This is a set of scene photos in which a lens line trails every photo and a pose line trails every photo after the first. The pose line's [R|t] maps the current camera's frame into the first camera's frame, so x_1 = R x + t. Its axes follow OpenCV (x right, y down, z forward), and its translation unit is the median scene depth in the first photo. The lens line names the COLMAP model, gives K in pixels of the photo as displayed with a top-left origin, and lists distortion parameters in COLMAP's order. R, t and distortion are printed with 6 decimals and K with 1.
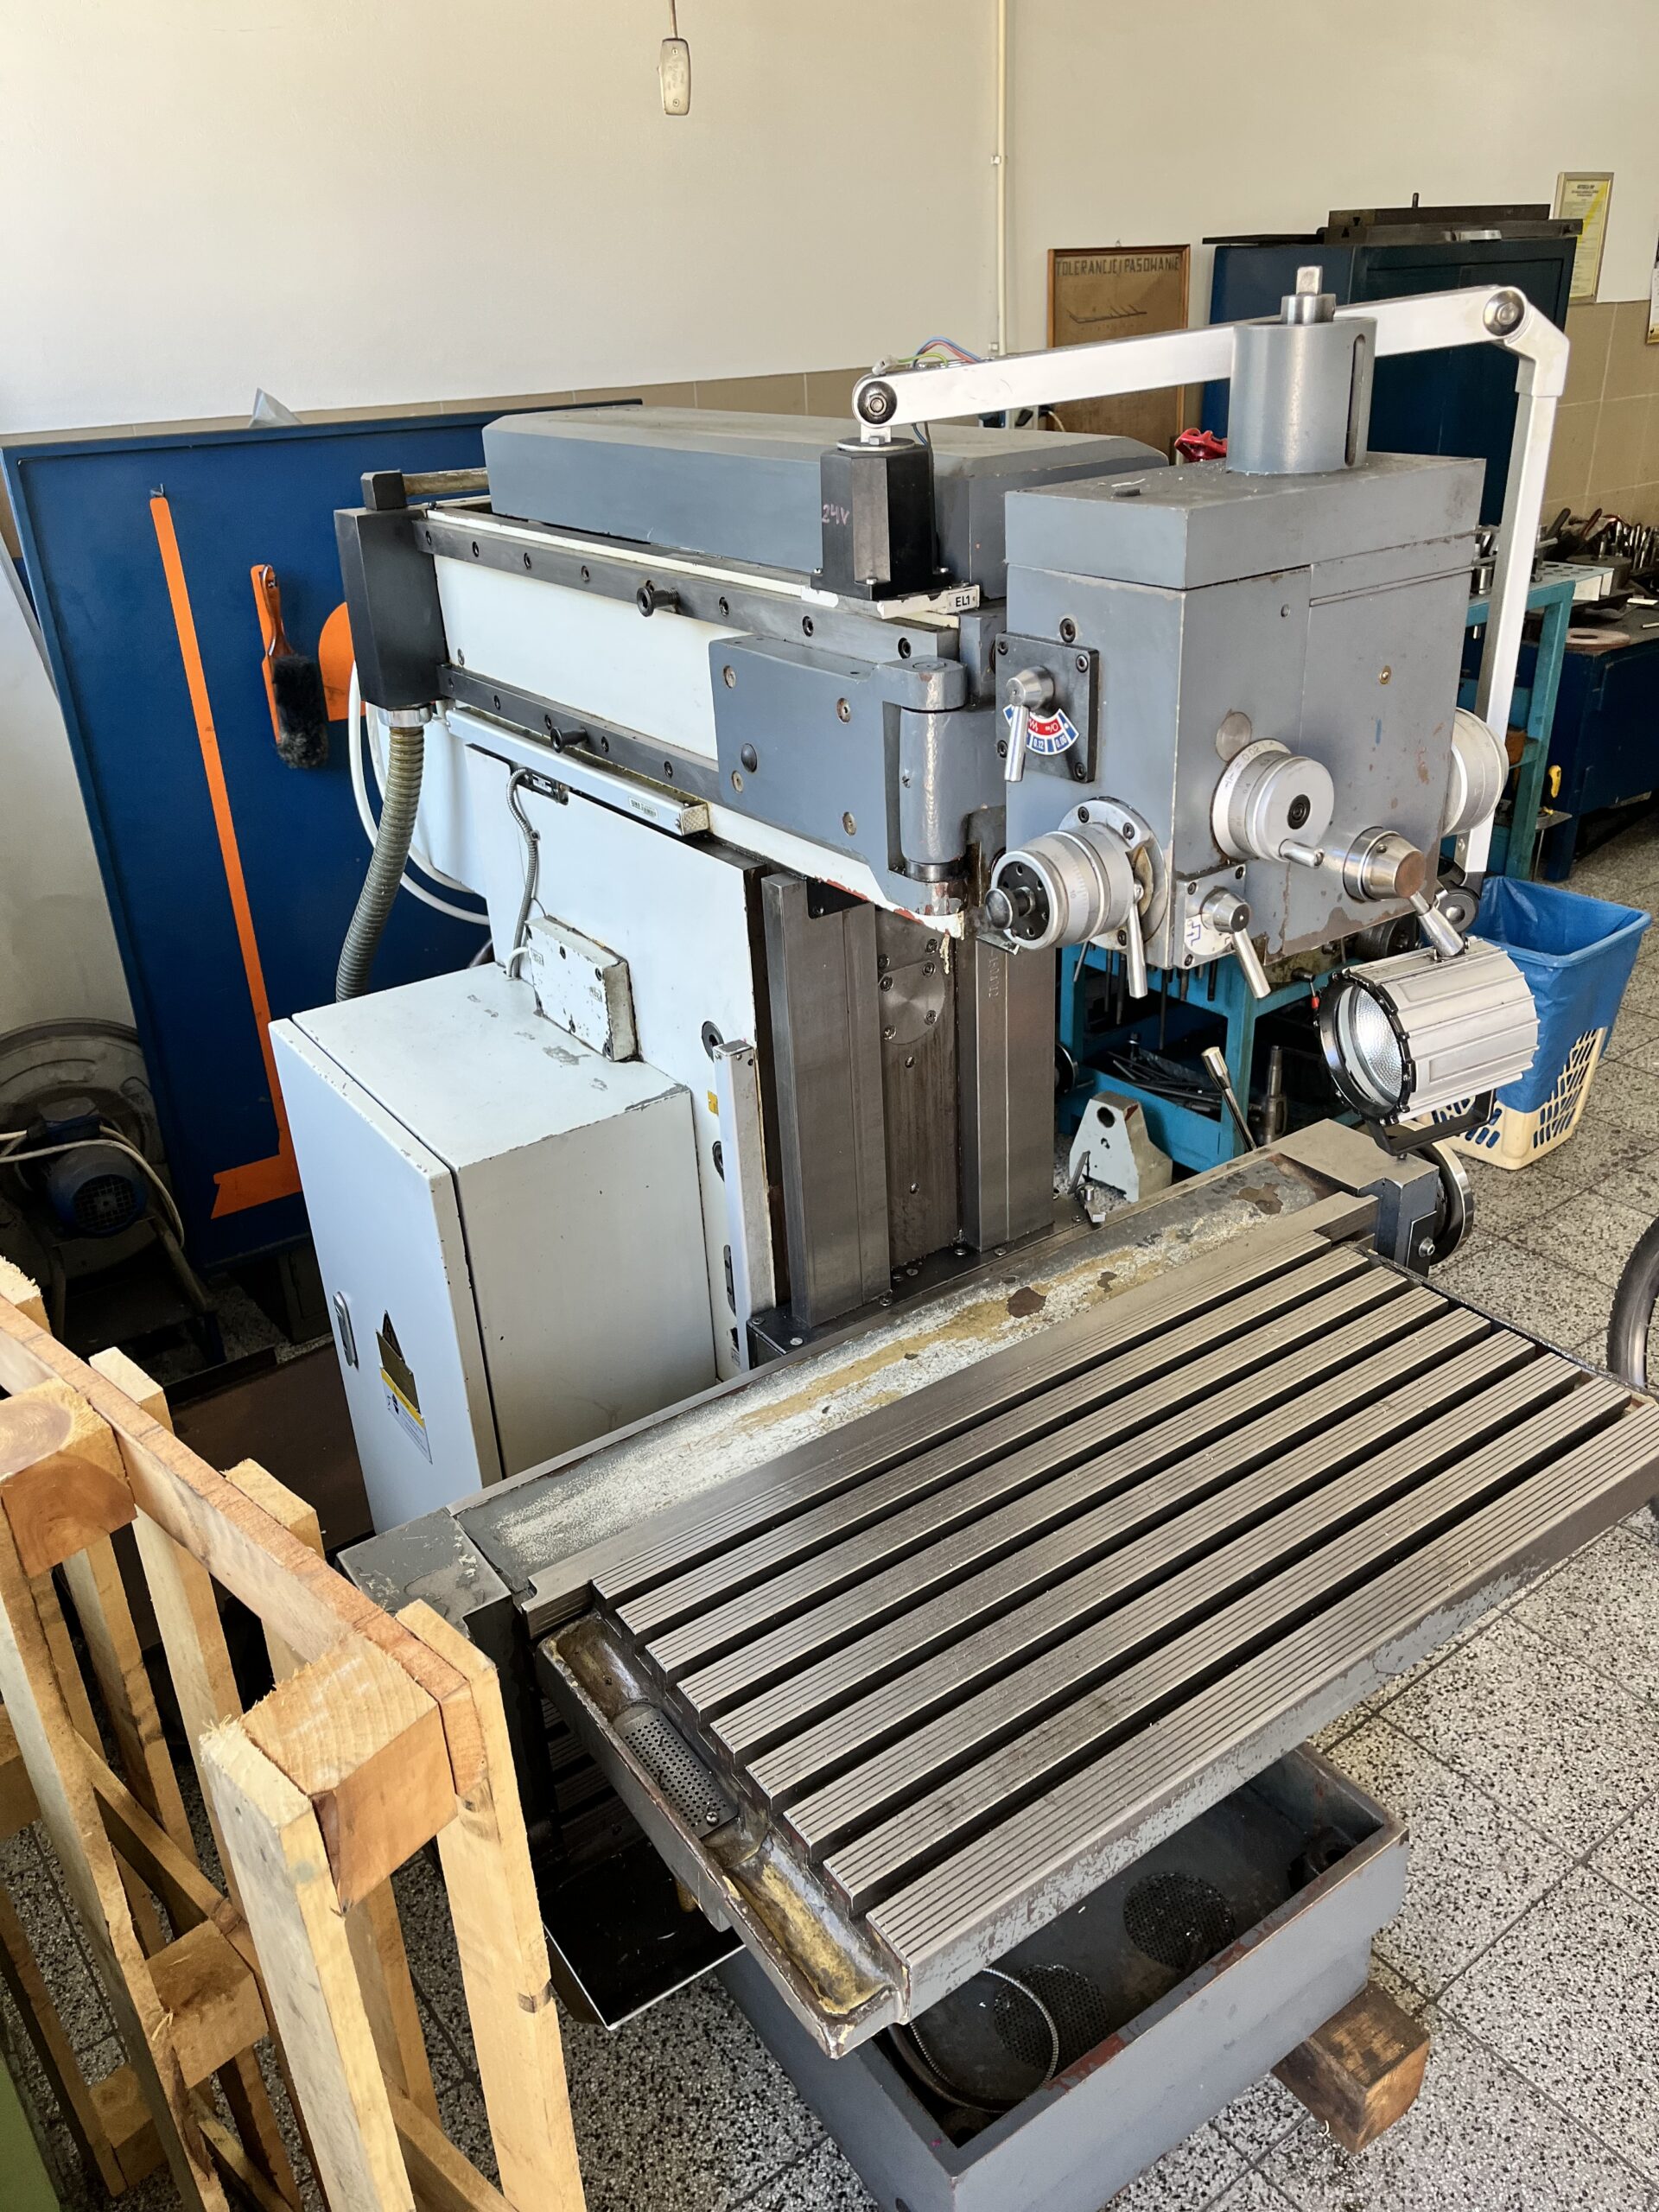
lens RADIAL K [[1691.2, 0, 860.1], [0, 1691.2, 1088.5], [0, 0, 1]] dist [0.065764, -0.095740]
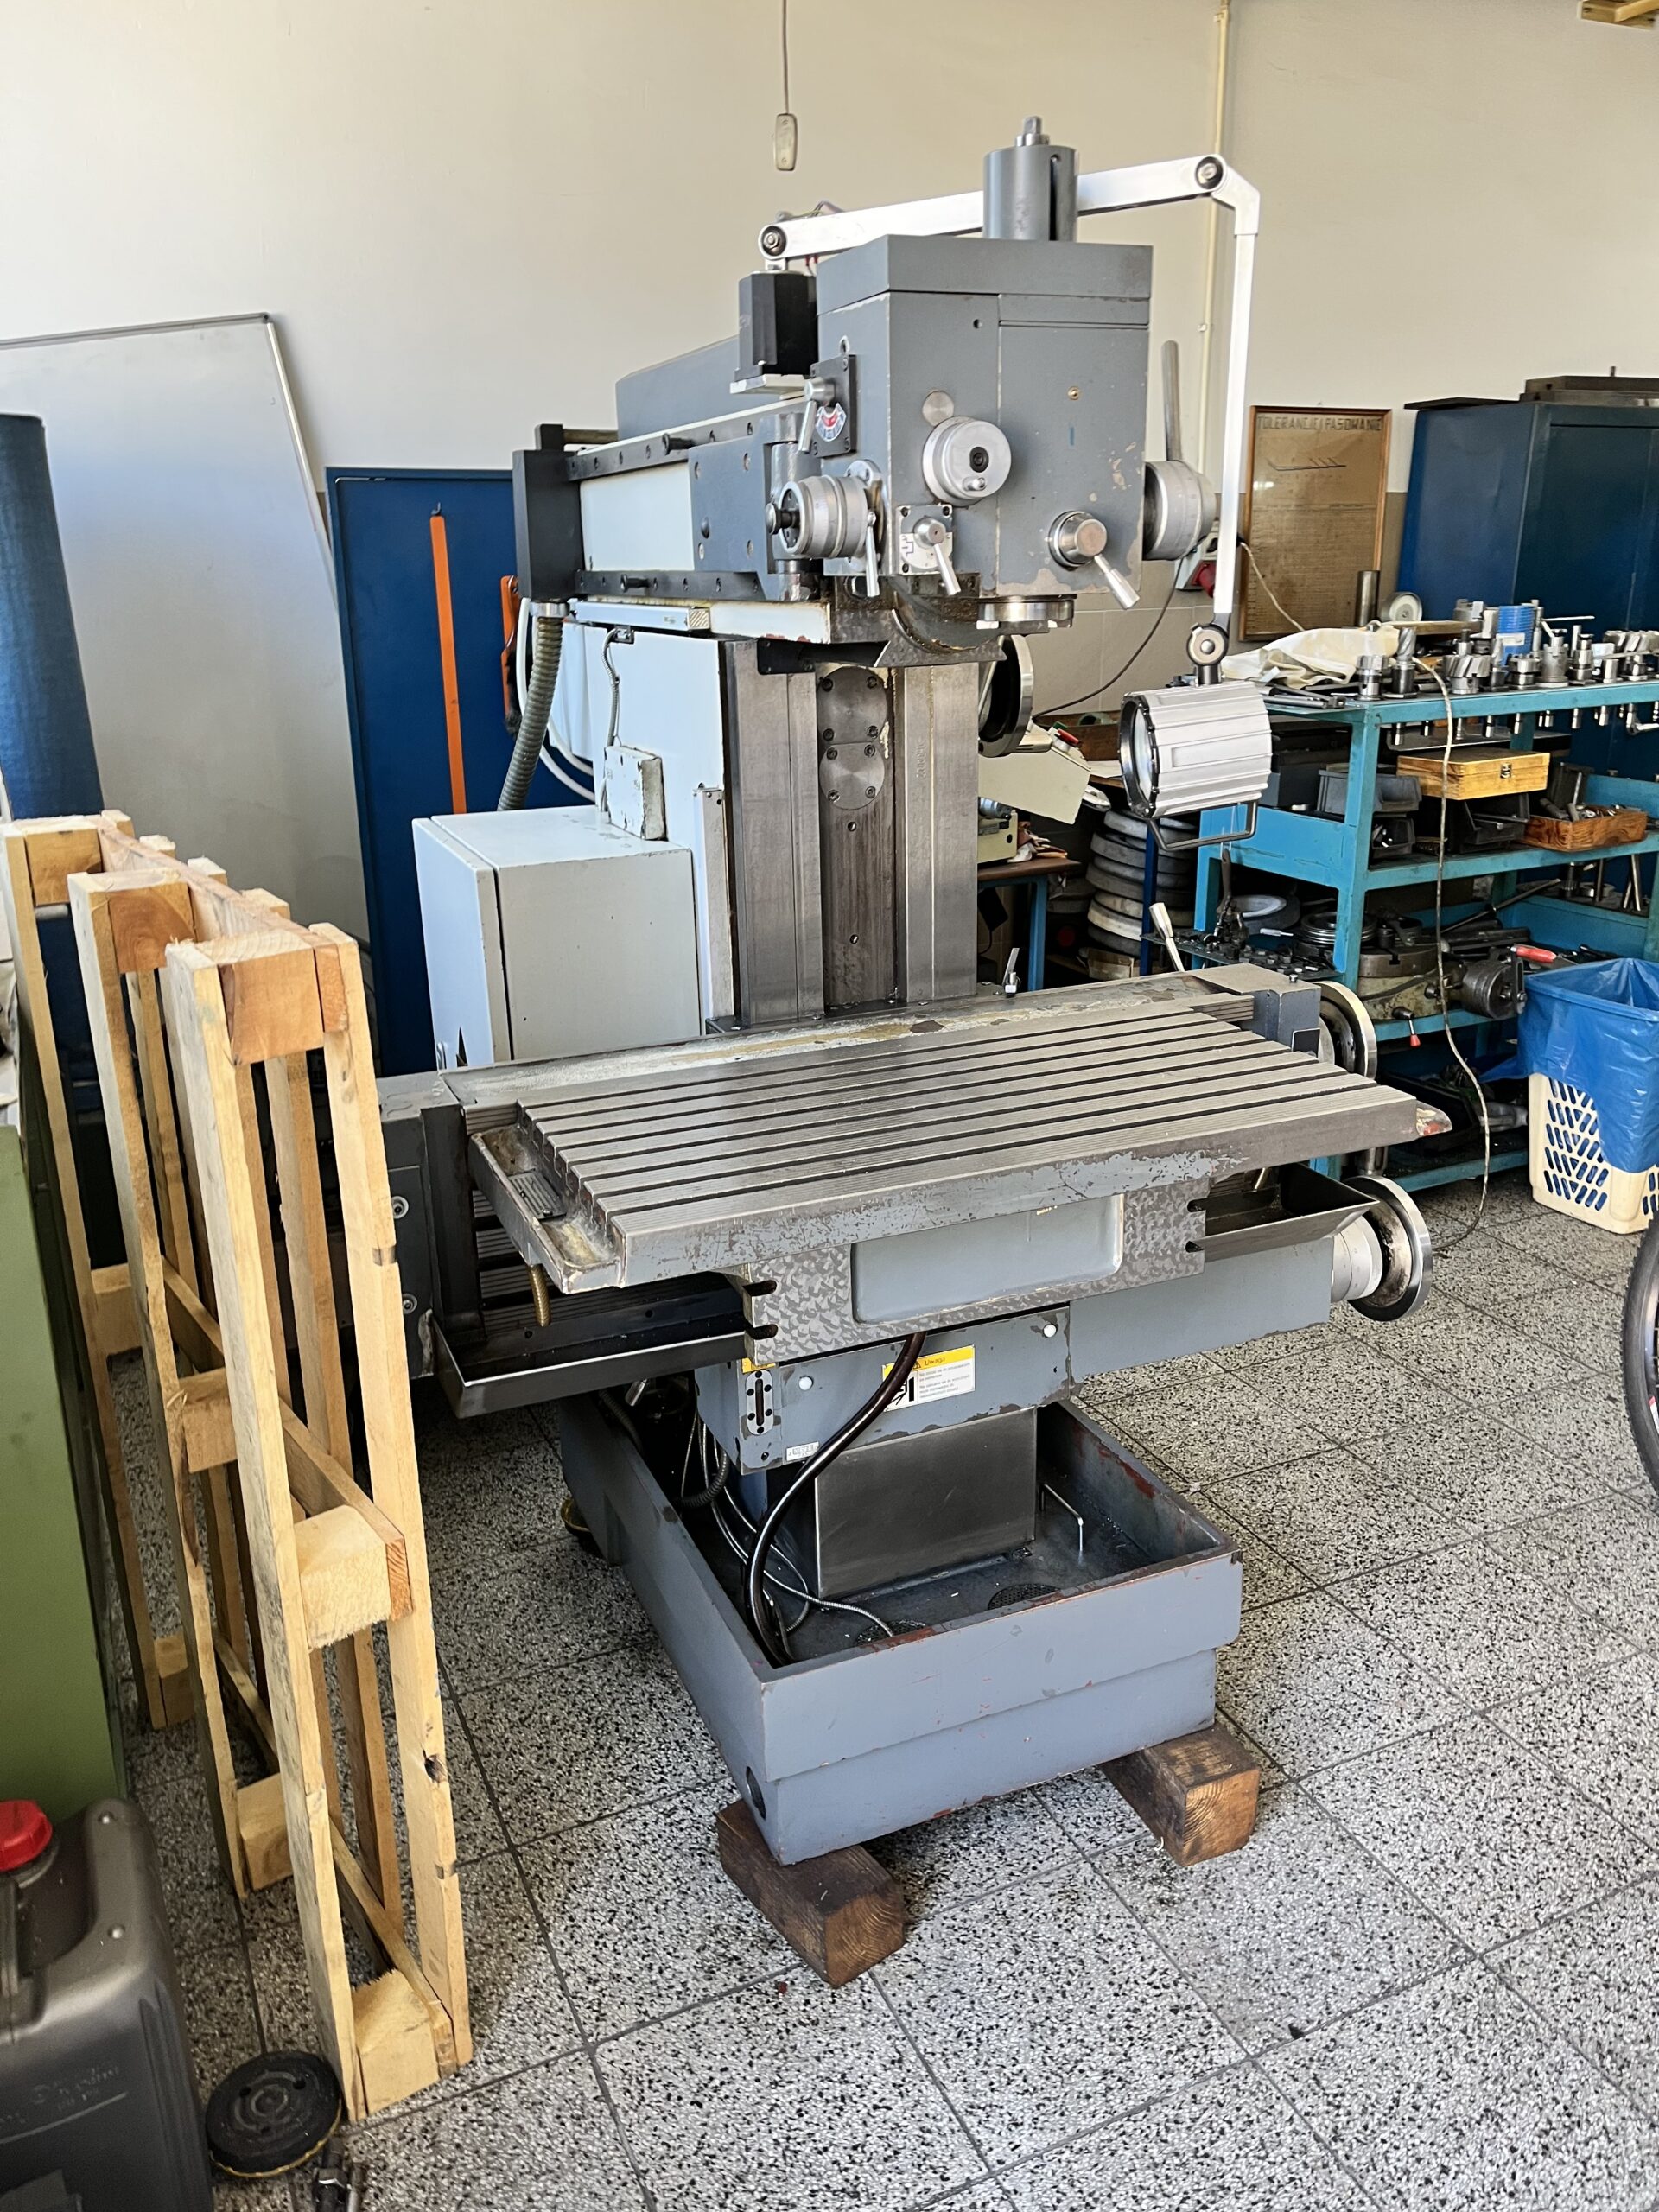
lens RADIAL K [[1691.2, 0, 844.2], [0, 1691.2, 1093.4], [0, 0, 1]] dist [0.065764, -0.095740]
pose [[0.976787, 0.085521, -0.196400, 0.250756], [-0.111567, 0.985785, -0.125619, 0.295401], [0.182865, 0.144615, 0.972444, -0.182122]]
